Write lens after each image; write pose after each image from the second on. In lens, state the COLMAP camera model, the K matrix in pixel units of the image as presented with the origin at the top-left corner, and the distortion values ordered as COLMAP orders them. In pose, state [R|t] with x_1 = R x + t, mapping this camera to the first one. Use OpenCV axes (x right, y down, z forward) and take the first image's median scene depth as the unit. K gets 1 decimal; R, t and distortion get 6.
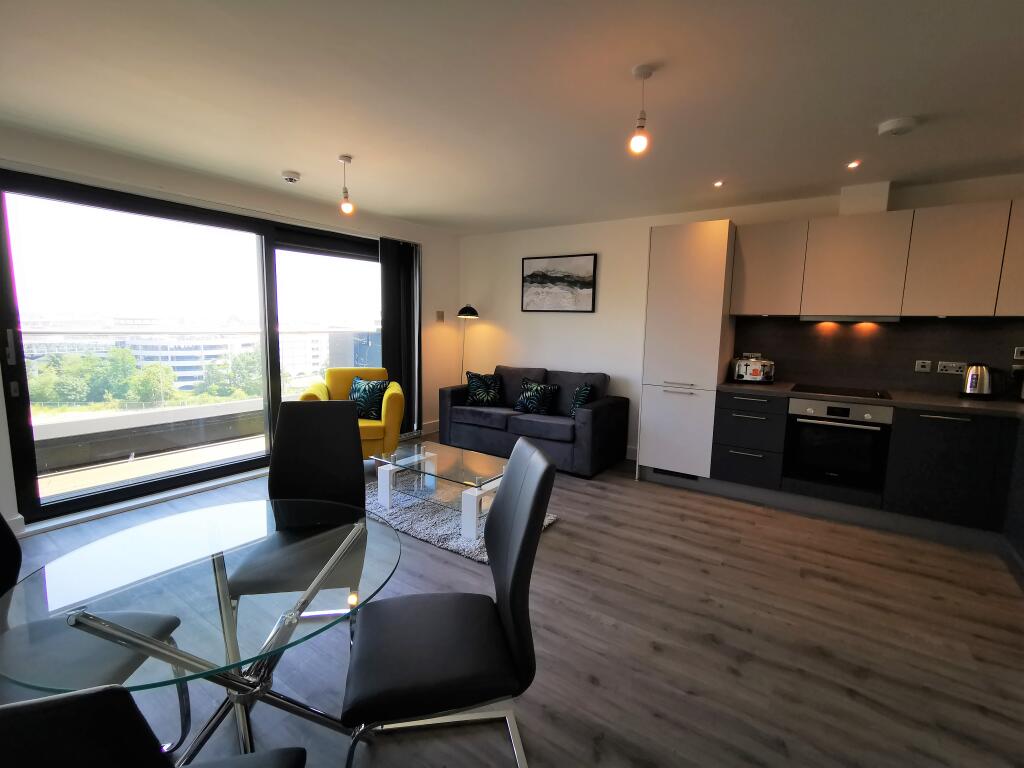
lens RADIAL K [[471.6, 0, 508.6], [0, 471.6, 386.8], [0, 0, 1]] dist [-0.003165, 0.008013]
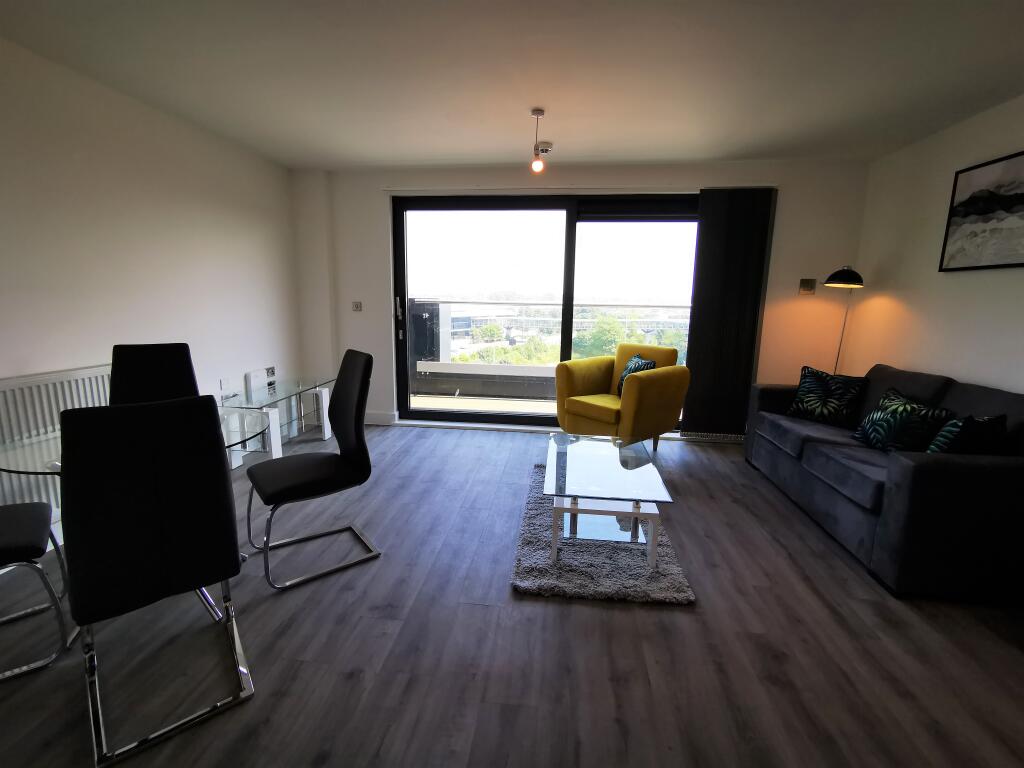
lens RADIAL K [[471.6, 0, 508.6], [0, 471.6, 386.8], [0, 0, 1]] dist [-0.003165, 0.008013]
pose [[0.471278, 0.154686, -0.868314, 0.377713], [-0.127126, 0.986133, 0.106677, -0.026775], [0.872775, 0.060110, 0.484407, 0.377875]]
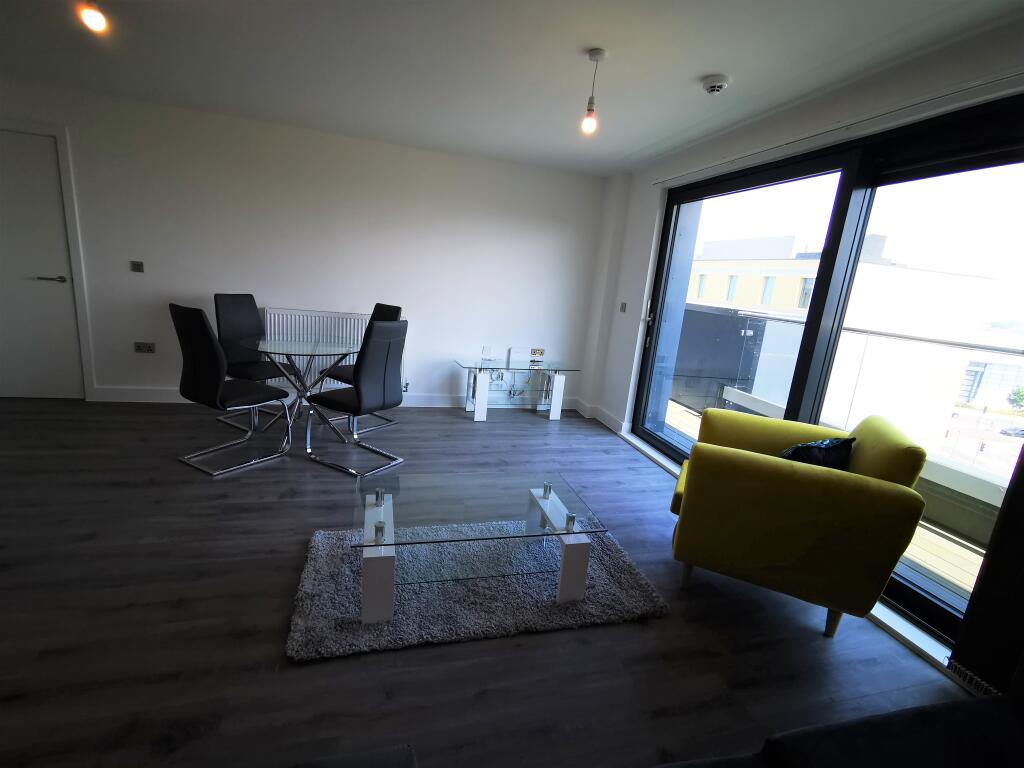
lens RADIAL K [[471.6, 0, 508.6], [0, 471.6, 386.8], [0, 0, 1]] dist [-0.003165, 0.008013]
pose [[-0.642873, 0.094799, -0.760084, 0.236870], [-0.210075, 0.932441, 0.293975, -0.139279], [0.736602, 0.348663, -0.579527, 1.070560]]
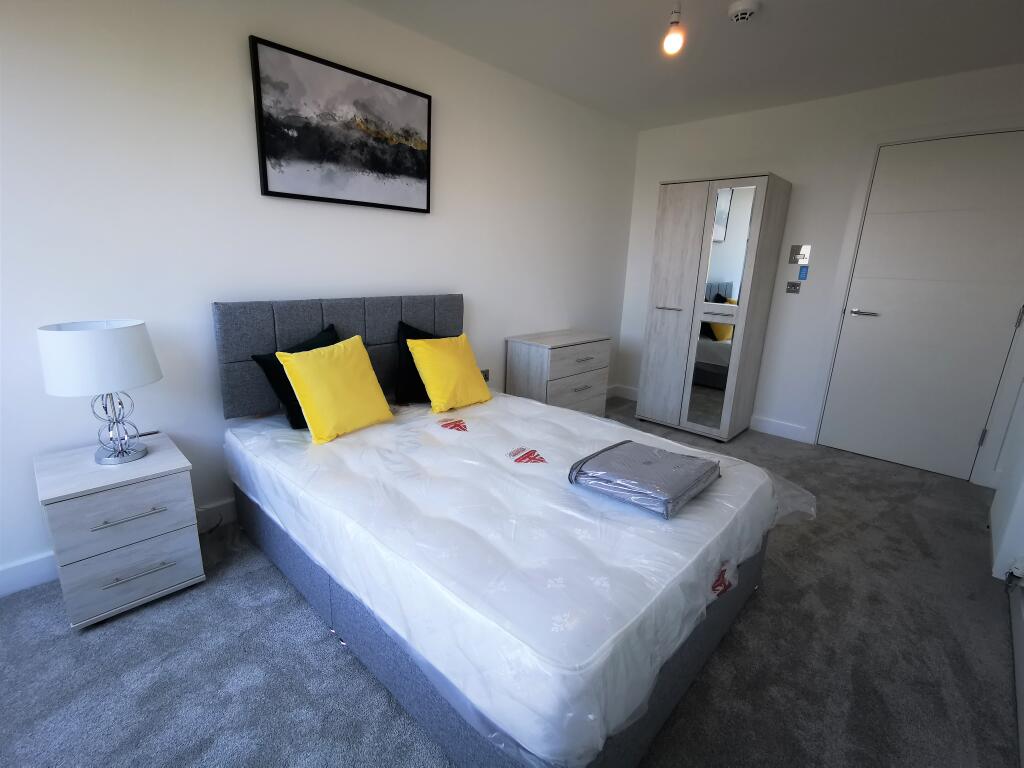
lens RADIAL K [[471.6, 0, 508.6], [0, 471.6, 386.8], [0, 0, 1]] dist [-0.003165, 0.008013]
pose [[0.148534, -0.281486, 0.948000, -0.445340], [0.113396, 0.957158, 0.266438, -0.117001], [-0.982384, 0.067925, 0.174090, 0.965191]]
